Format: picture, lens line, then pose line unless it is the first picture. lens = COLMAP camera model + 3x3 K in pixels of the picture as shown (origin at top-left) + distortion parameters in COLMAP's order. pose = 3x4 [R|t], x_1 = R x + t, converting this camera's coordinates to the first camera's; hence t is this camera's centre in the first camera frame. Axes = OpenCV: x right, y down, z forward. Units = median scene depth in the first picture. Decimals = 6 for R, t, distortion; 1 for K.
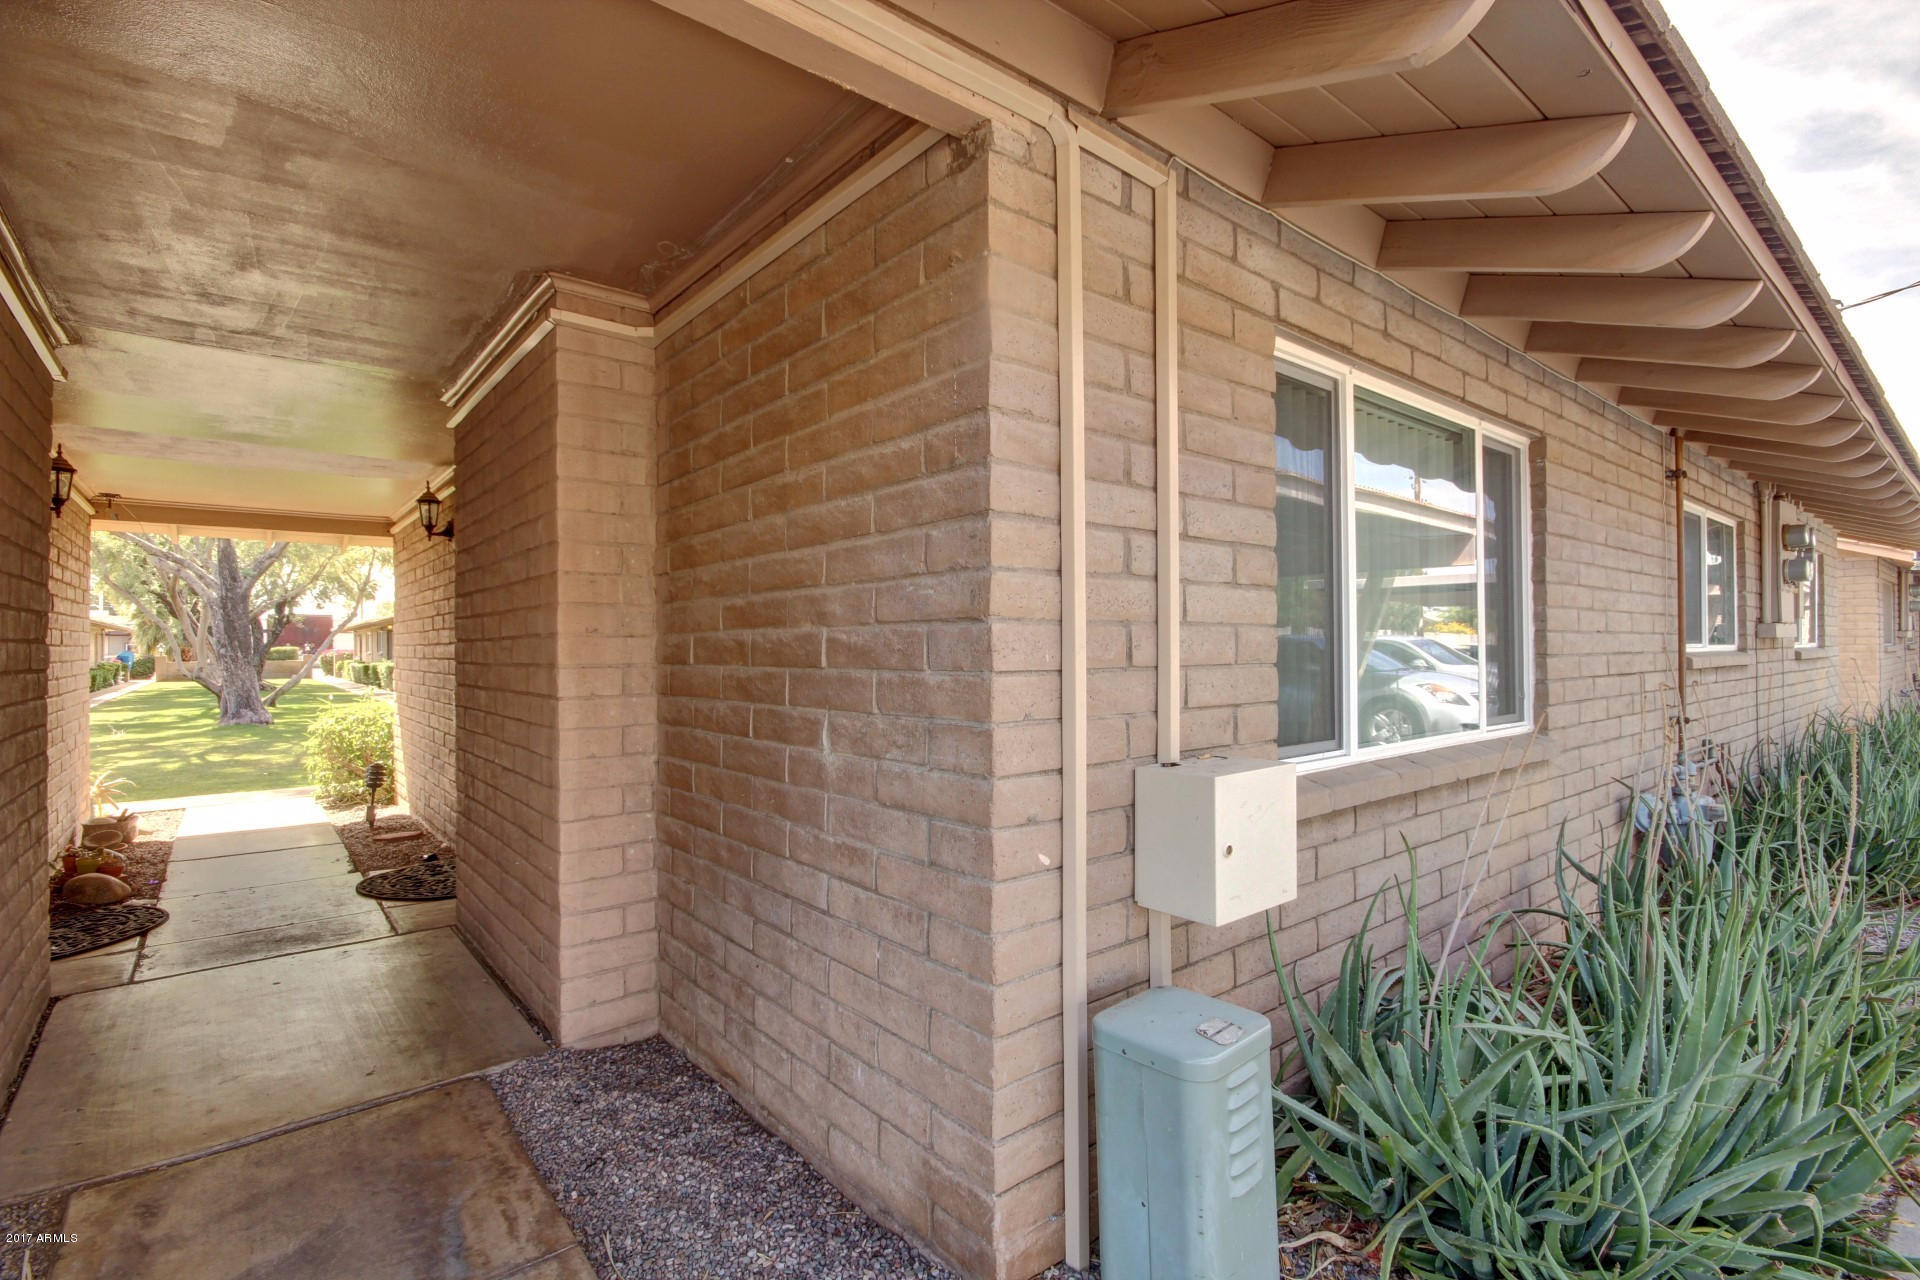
lens RADIAL K [[879.4, 0, 967.1], [0, 879.4, 643.1], [0, 0, 1]] dist [0.010842, -0.011834]
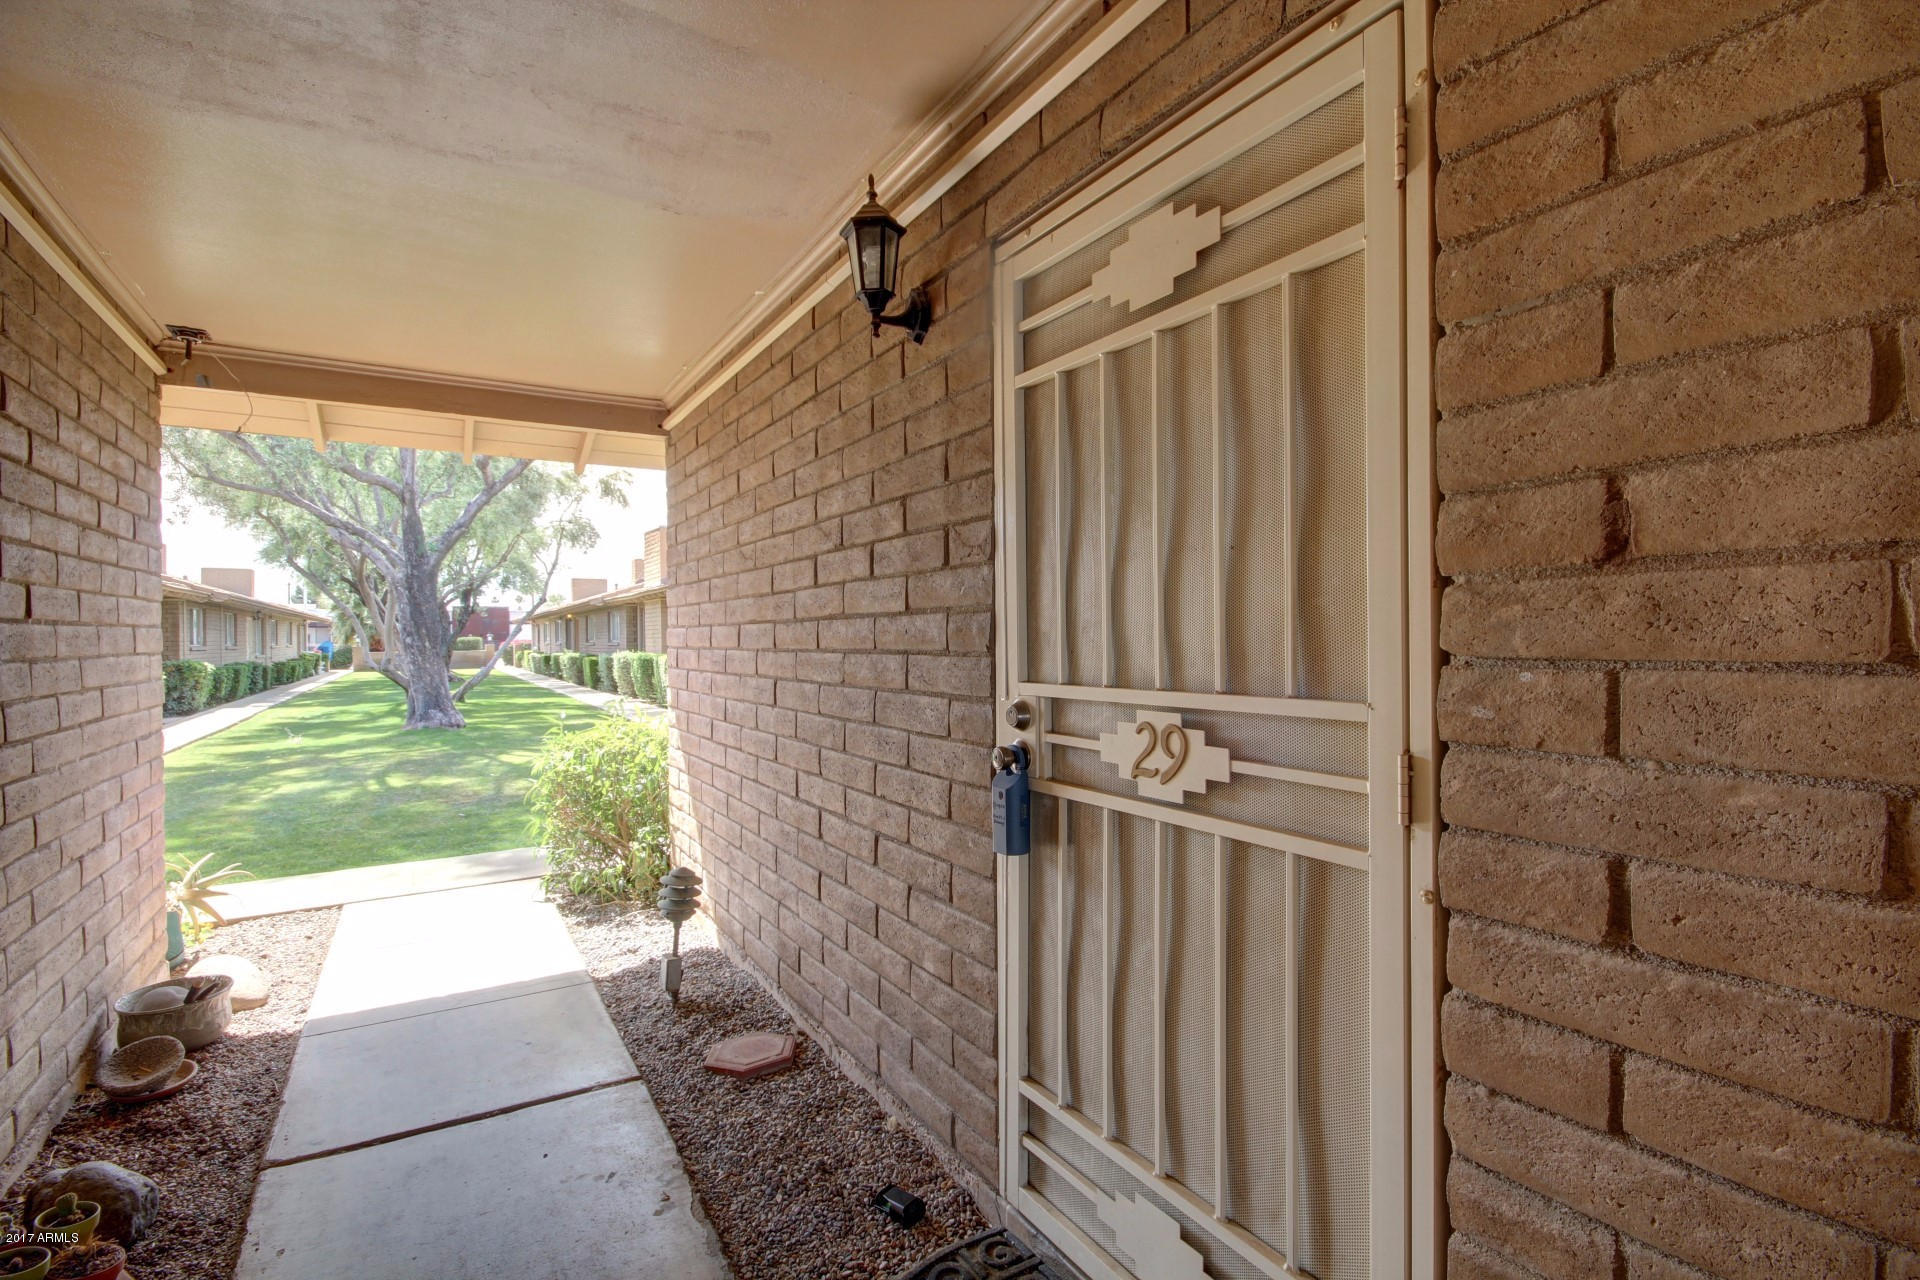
lens RADIAL K [[879.4, 0, 967.1], [0, 879.4, 643.1], [0, 0, 1]] dist [0.010842, -0.011834]
pose [[0.989938, -0.000777, -0.141496, -0.166706], [0.002367, 0.999936, 0.011065, 0.003147], [0.141479, -0.011289, 0.989877, 0.203827]]
